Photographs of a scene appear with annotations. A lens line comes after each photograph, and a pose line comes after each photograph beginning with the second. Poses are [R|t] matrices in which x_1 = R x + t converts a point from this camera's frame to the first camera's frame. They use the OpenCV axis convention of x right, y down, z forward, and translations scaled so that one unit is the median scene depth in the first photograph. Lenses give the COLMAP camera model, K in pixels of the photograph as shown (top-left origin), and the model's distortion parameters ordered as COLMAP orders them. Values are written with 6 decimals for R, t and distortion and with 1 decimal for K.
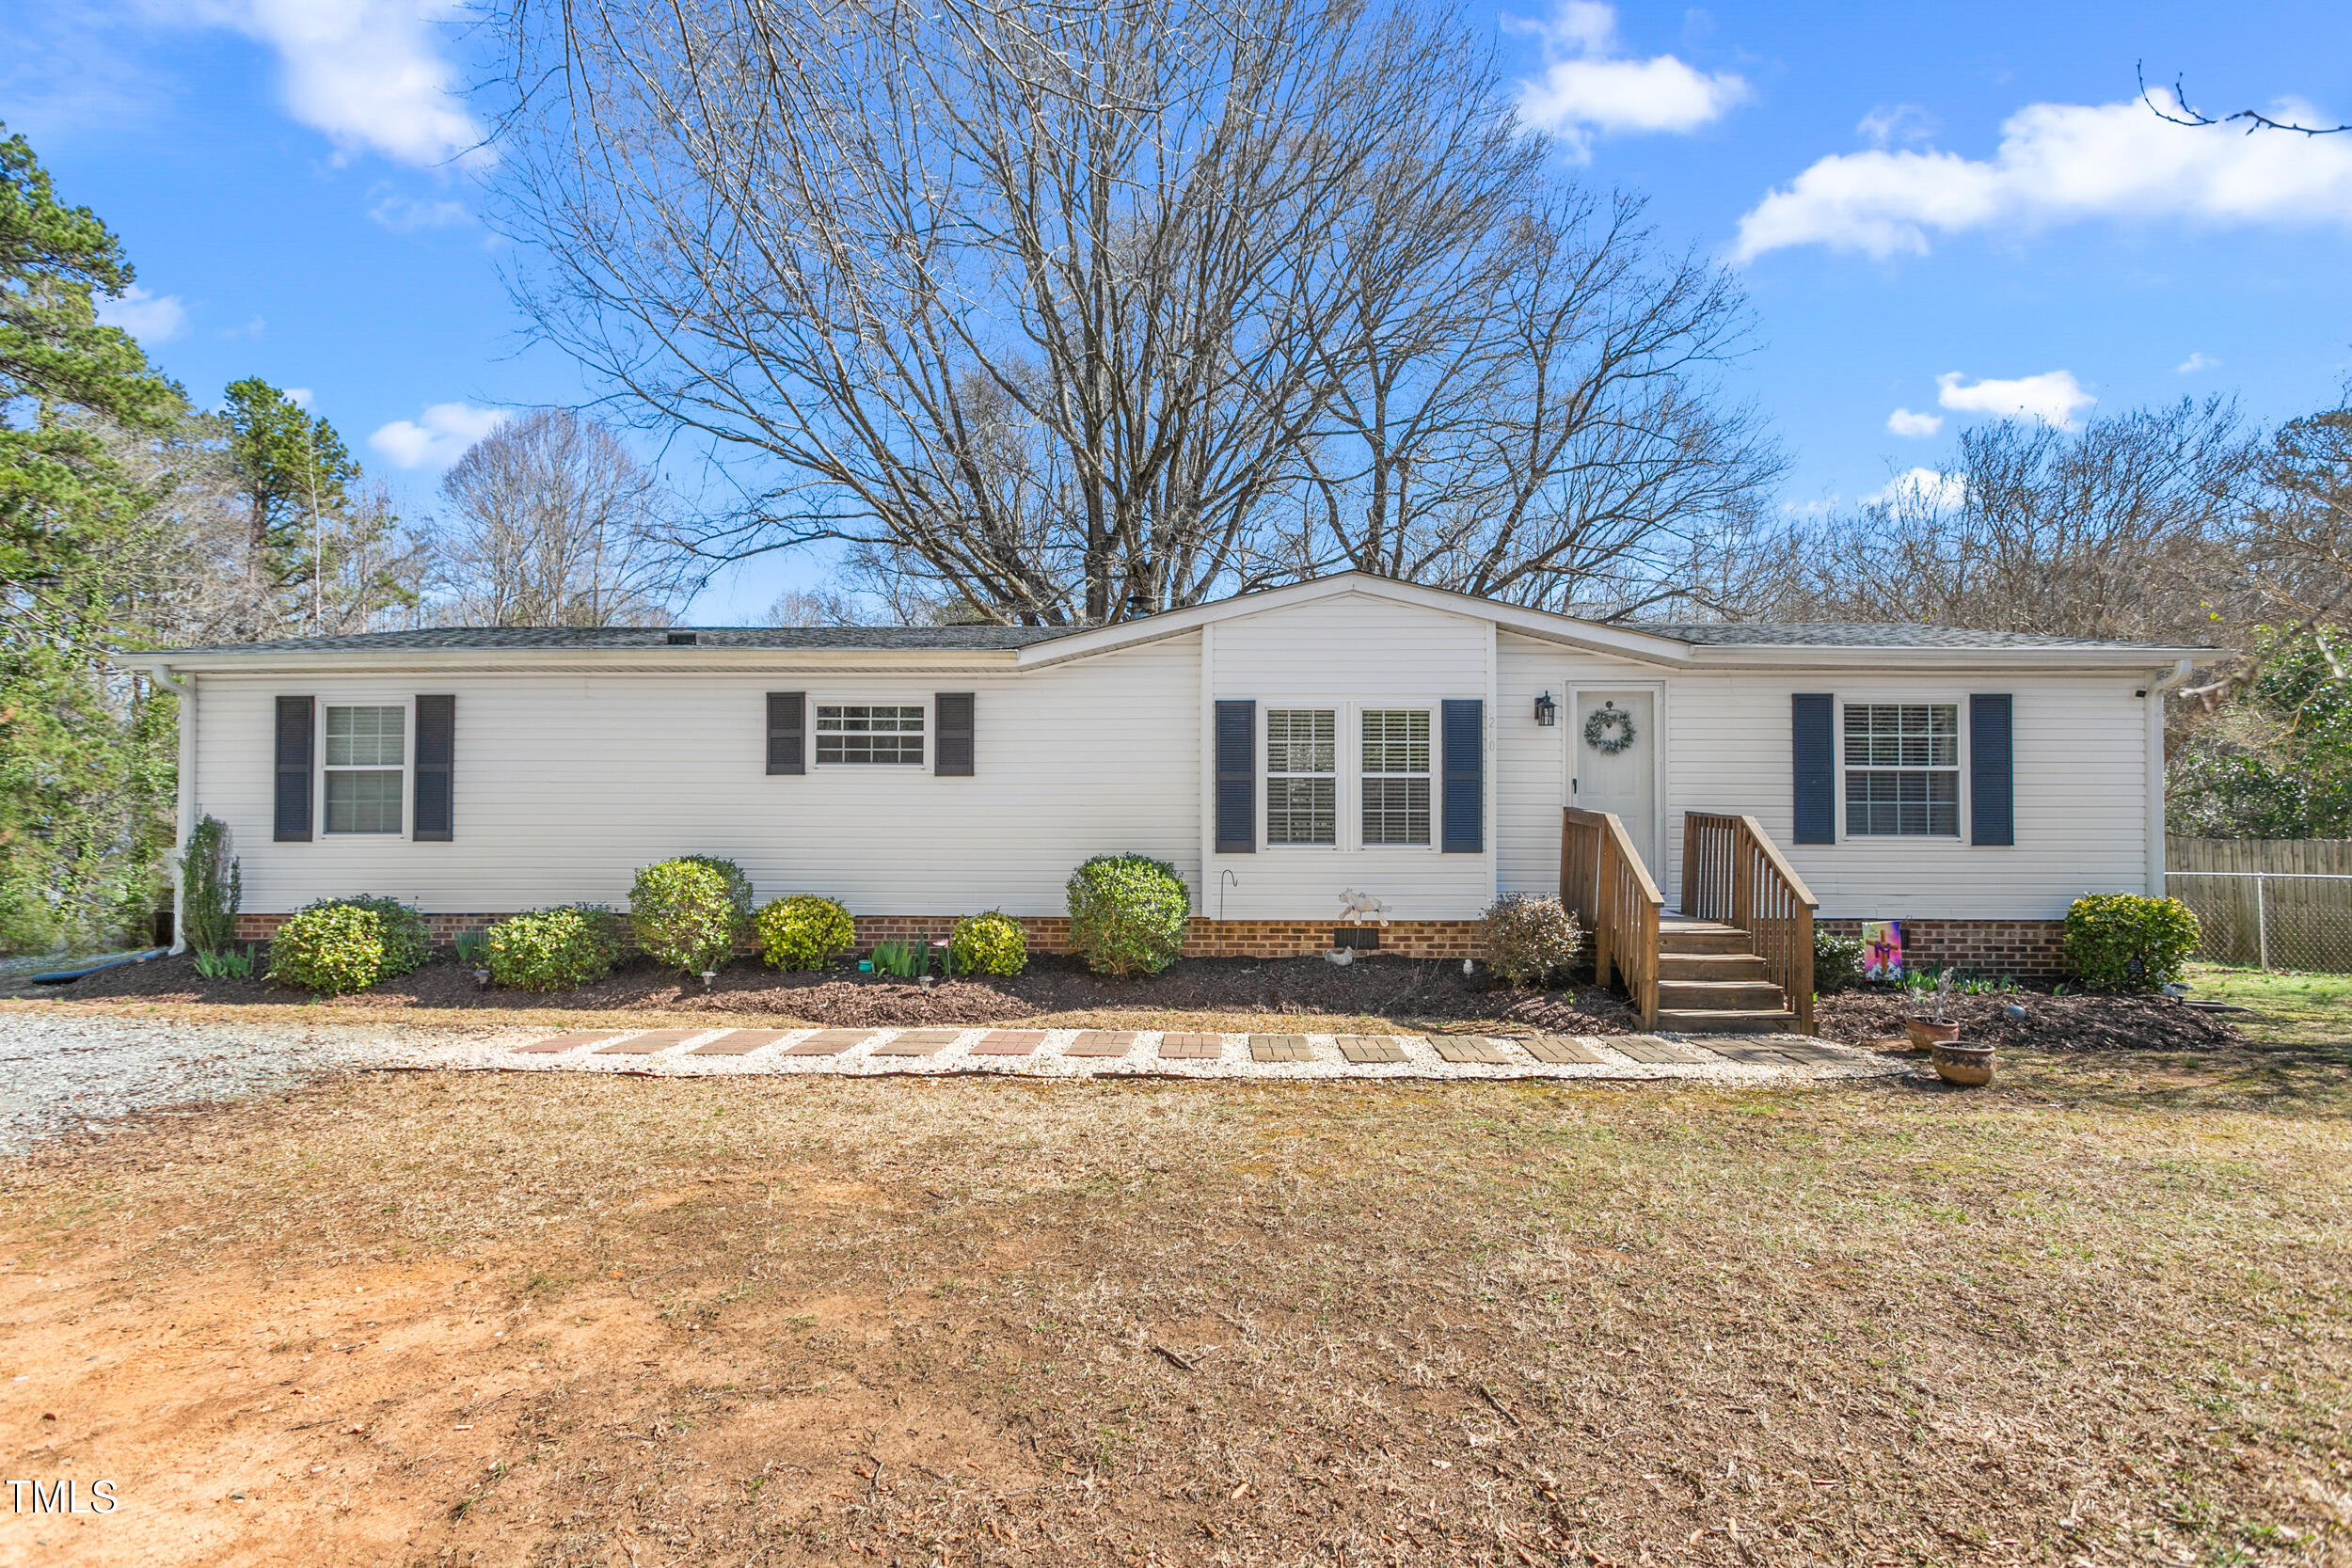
lens RADIAL K [[1146.7, 0, 1175.9], [0, 1146.7, 802.3], [0, 0, 1]] dist [-0.002462, -0.000009]
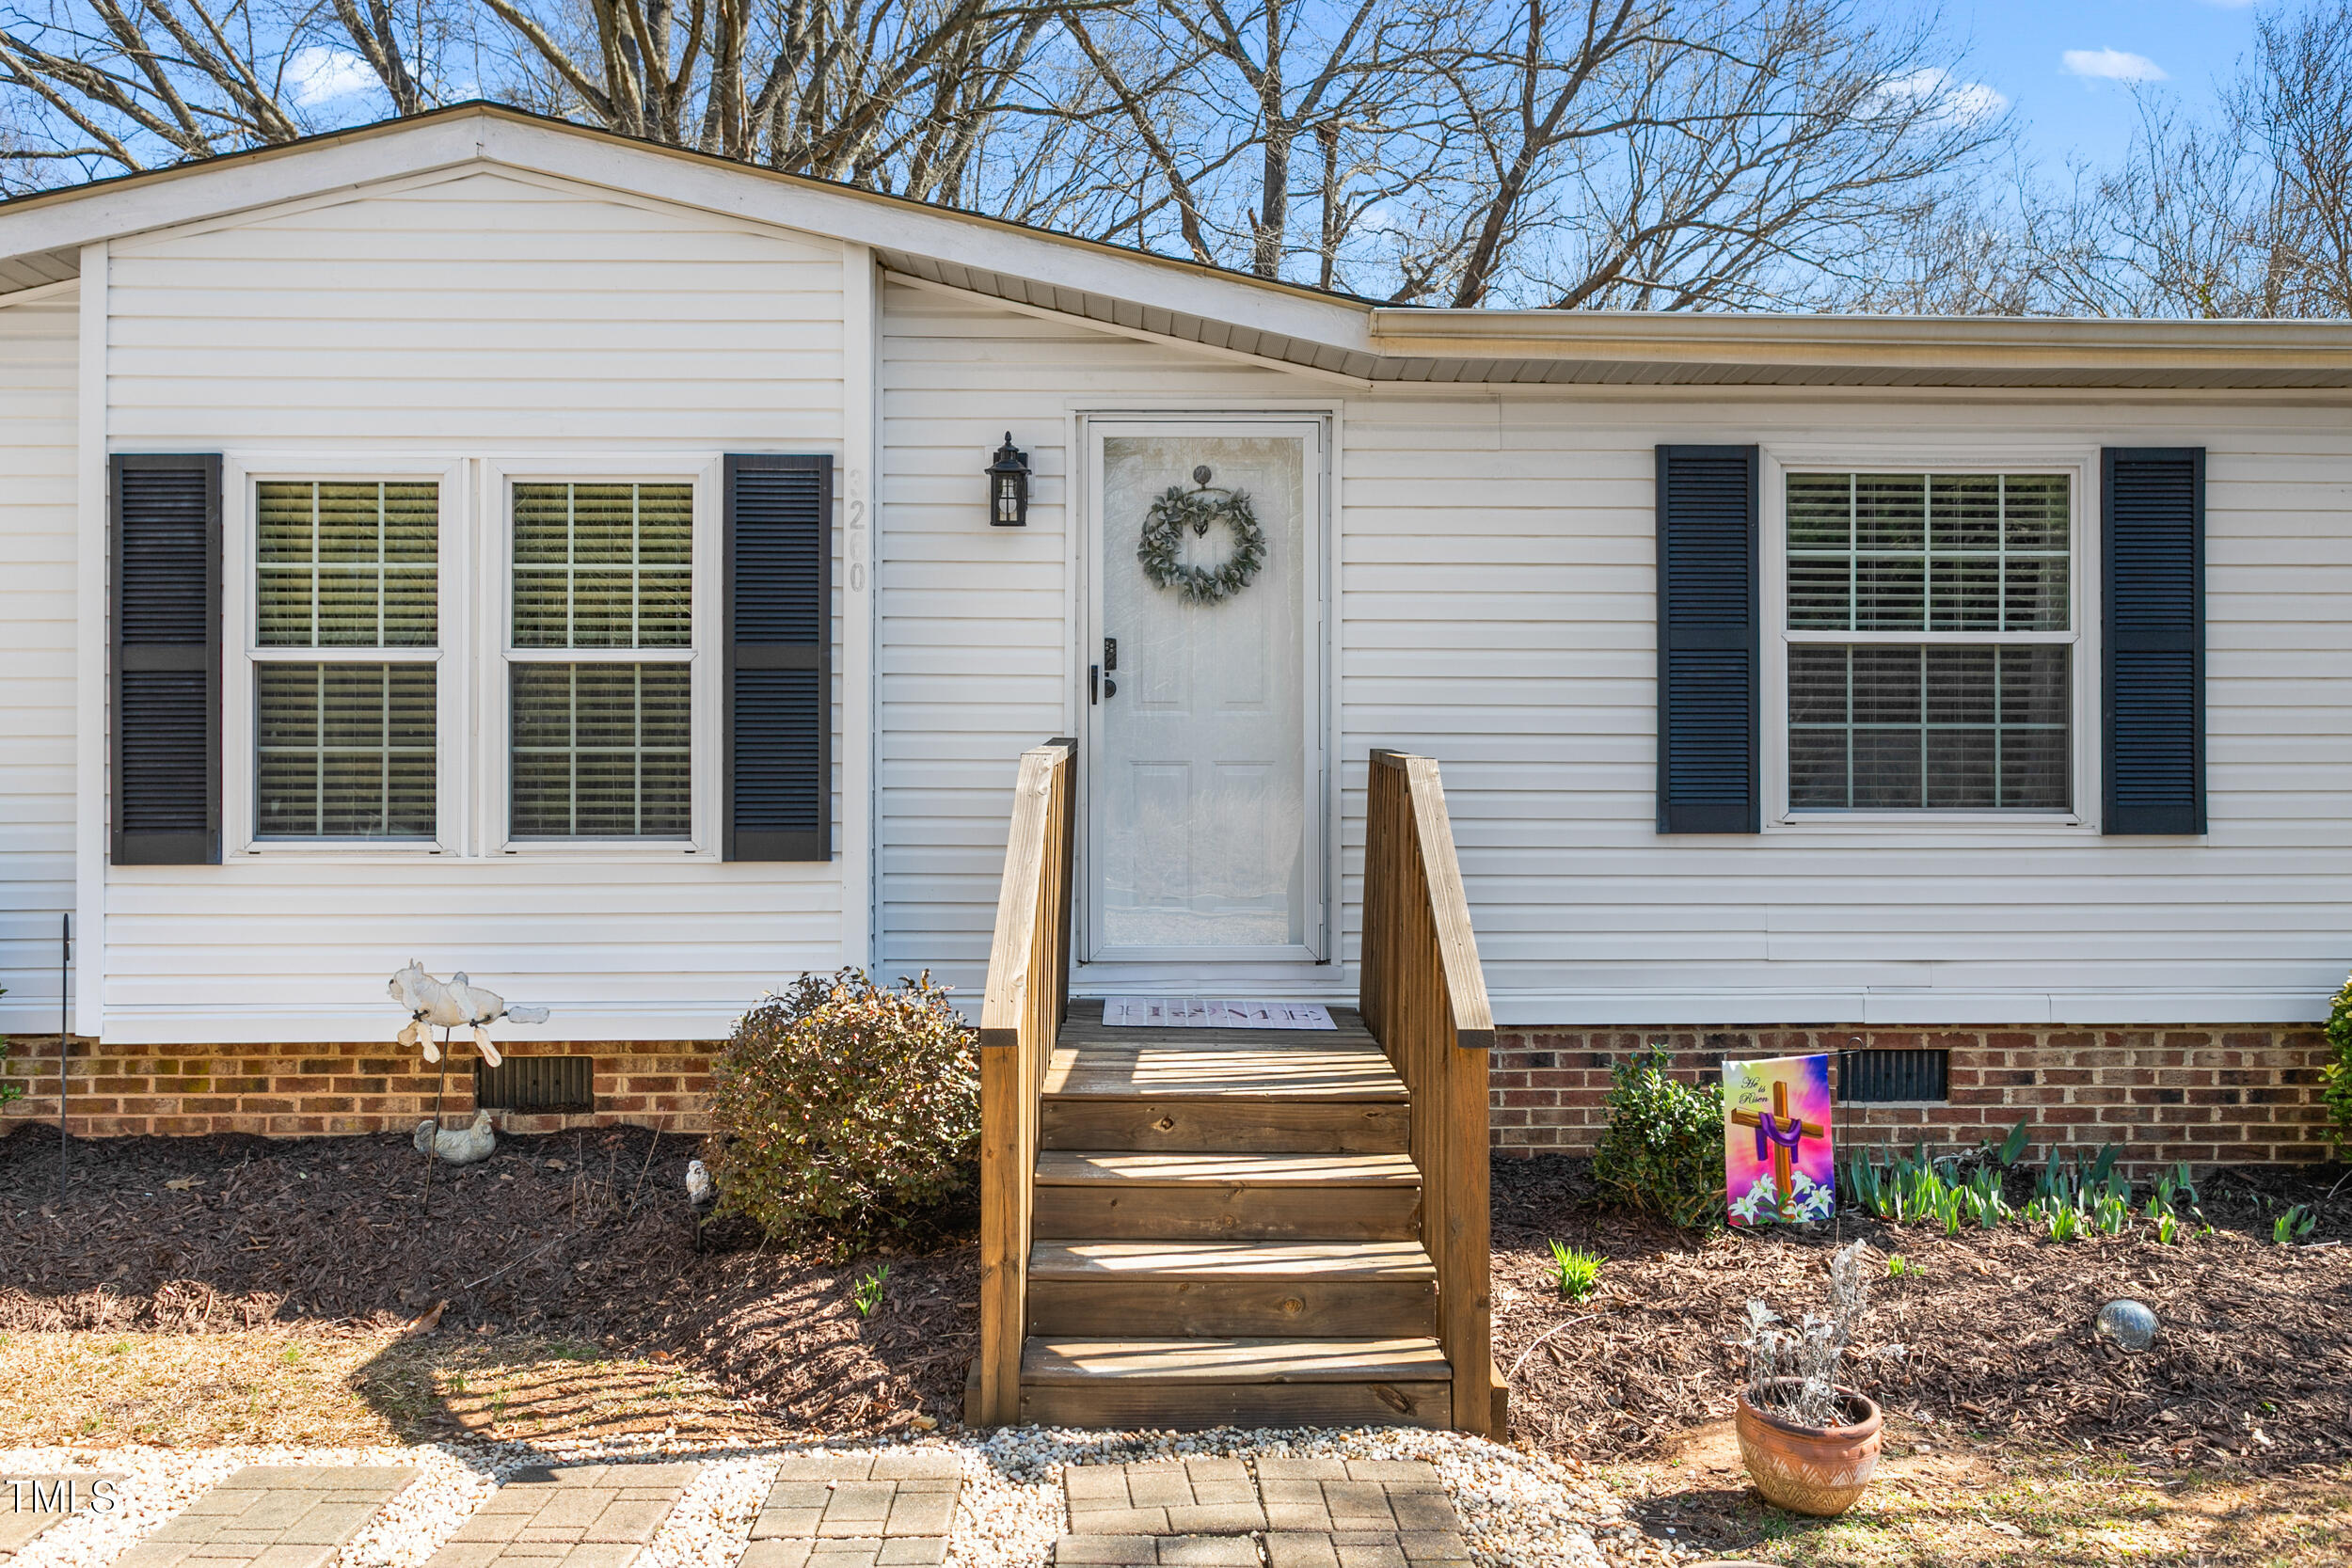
lens RADIAL K [[1886.4, 0, 1176.0], [0, 1886.4, 784.0], [0, 0, 1]] dist [-0.001438, -0.006886]
pose [[0.998996, -0.003356, 0.044664, 0.348429], [0.002548, 0.999832, 0.018135, 0.007754], [-0.044717, -0.018003, 0.998837, 0.369751]]
